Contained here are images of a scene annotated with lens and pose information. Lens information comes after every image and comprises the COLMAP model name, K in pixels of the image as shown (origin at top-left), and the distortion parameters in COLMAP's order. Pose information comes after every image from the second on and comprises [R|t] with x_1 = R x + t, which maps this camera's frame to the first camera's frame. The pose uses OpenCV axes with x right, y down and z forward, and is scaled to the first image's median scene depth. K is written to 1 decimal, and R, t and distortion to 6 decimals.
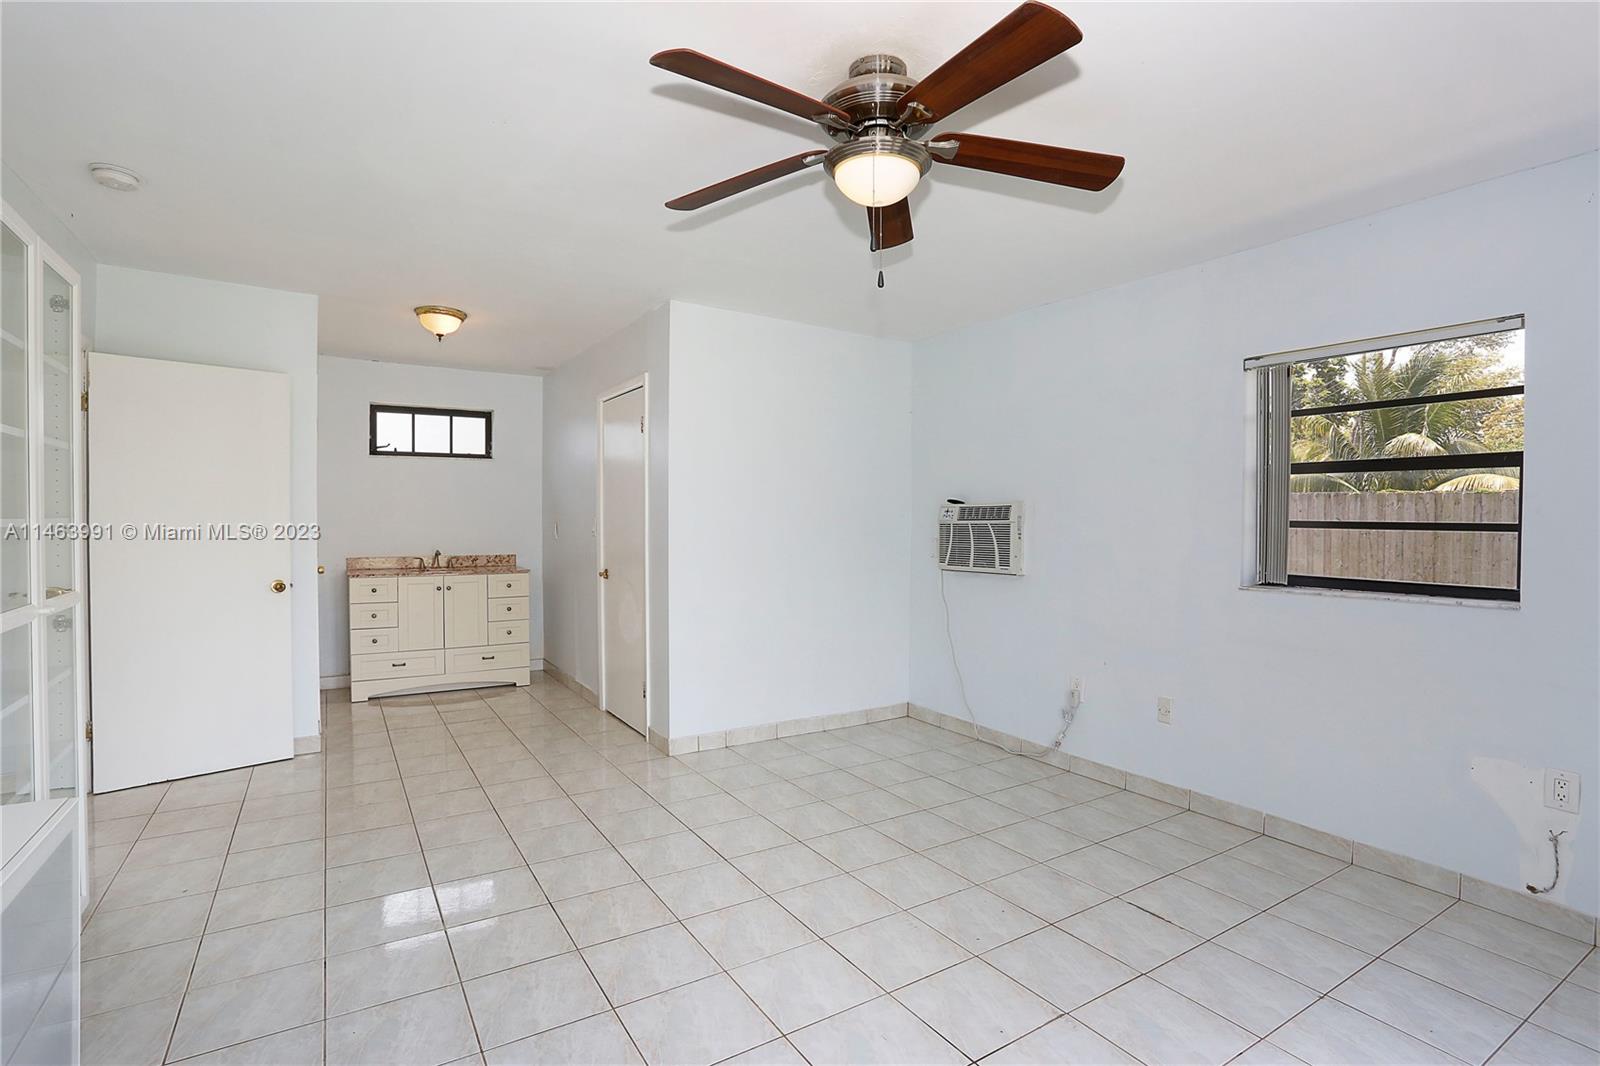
lens RADIAL K [[782.1, 0, 799.2], [0, 782.1, 529.9], [0, 0, 1]] dist [-0.069642, 0.030519]
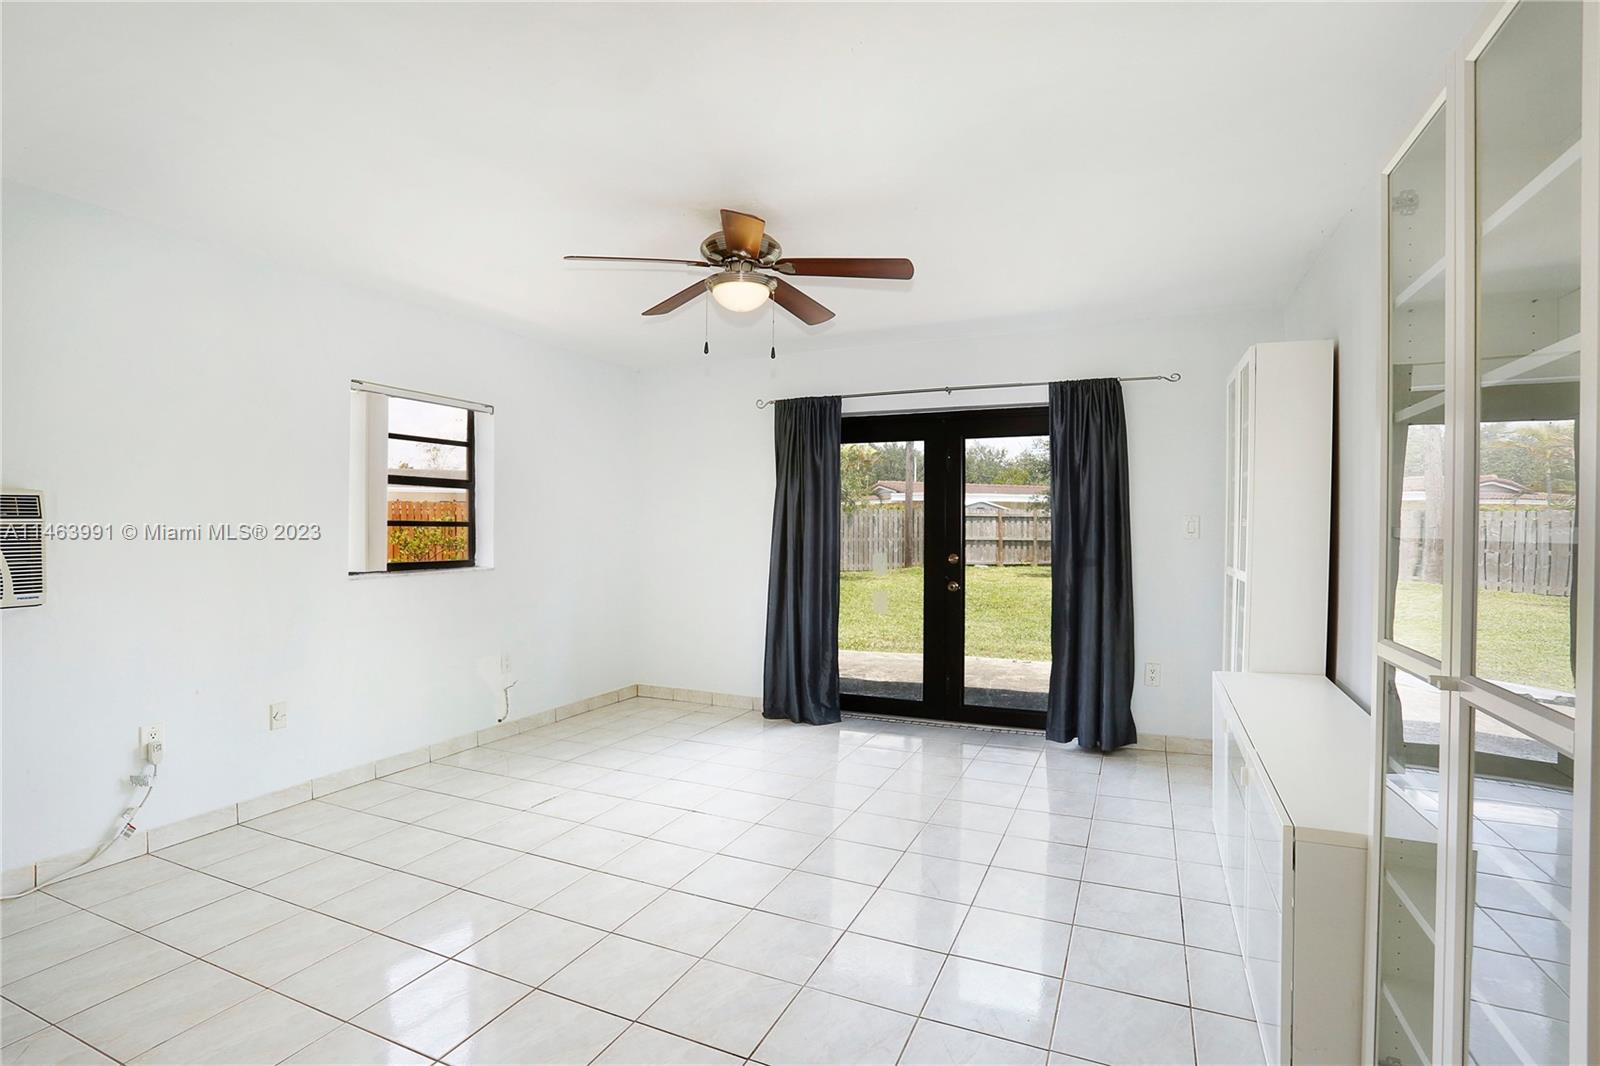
lens RADIAL K [[782.1, 0, 799.2], [0, 782.1, 529.9], [0, 0, 1]] dist [-0.069642, 0.030519]
pose [[-0.554939, -0.014600, 0.831763, -0.731380], [0.001597, 0.999825, 0.018615, -0.017307], [-0.831889, 0.011658, -0.554819, 1.051759]]
